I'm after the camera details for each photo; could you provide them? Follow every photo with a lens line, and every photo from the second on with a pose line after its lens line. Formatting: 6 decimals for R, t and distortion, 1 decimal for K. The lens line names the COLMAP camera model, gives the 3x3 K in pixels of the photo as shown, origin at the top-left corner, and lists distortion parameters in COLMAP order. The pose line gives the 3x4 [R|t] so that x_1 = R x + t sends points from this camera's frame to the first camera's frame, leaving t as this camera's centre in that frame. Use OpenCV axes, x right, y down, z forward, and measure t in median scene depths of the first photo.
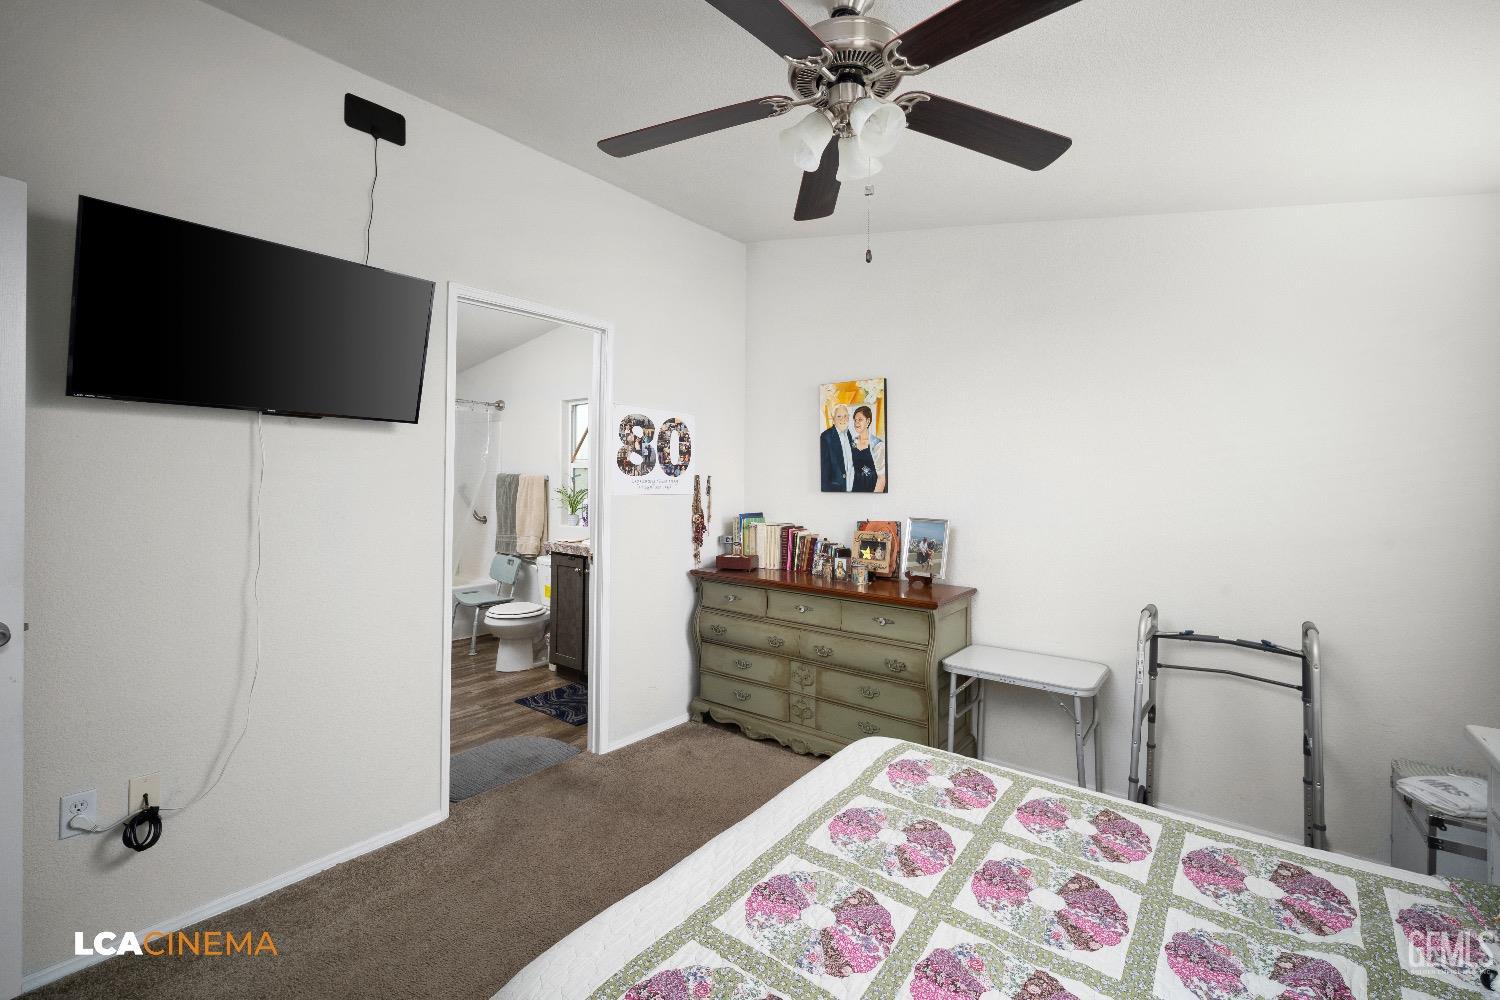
lens RADIAL K [[656.7, 0, 750.5], [0, 656.7, 482.5], [0, 0, 1]] dist [-0.001712, 0.000157]
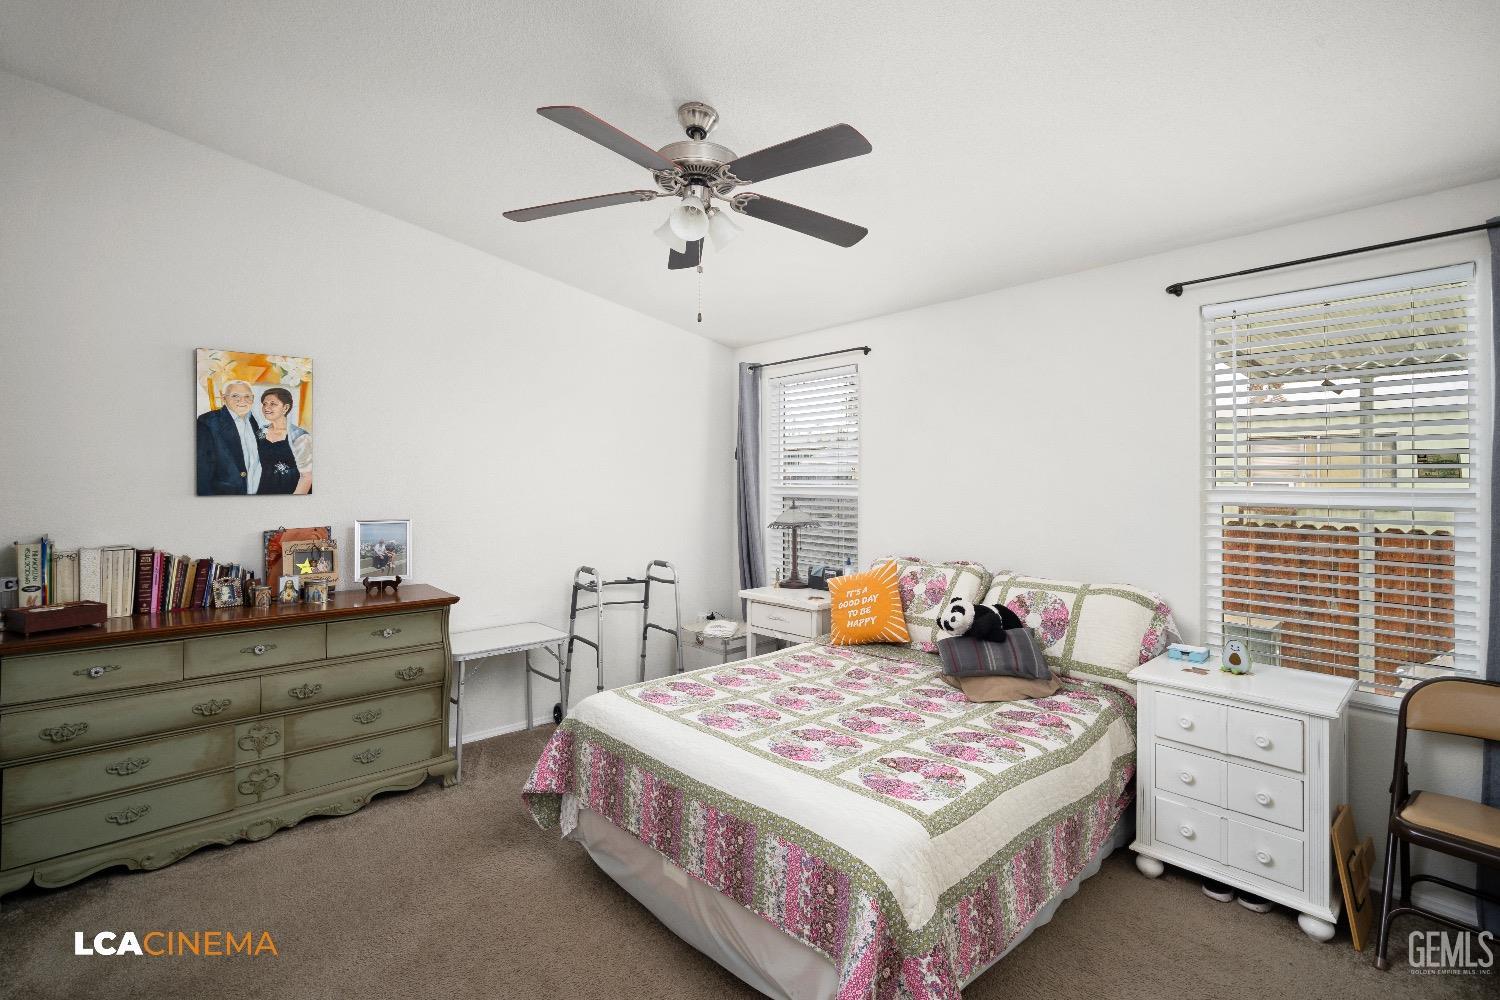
lens RADIAL K [[647.1, 0, 749.9], [0, 647.1, 484.9], [0, 0, 1]] dist [-0.019052, 0.000006]
pose [[0.182625, -0.012392, 0.983105, -0.503805], [0.004116, 0.999921, 0.011839, -0.003773], [-0.983174, 0.001884, 0.182662, 0.286288]]
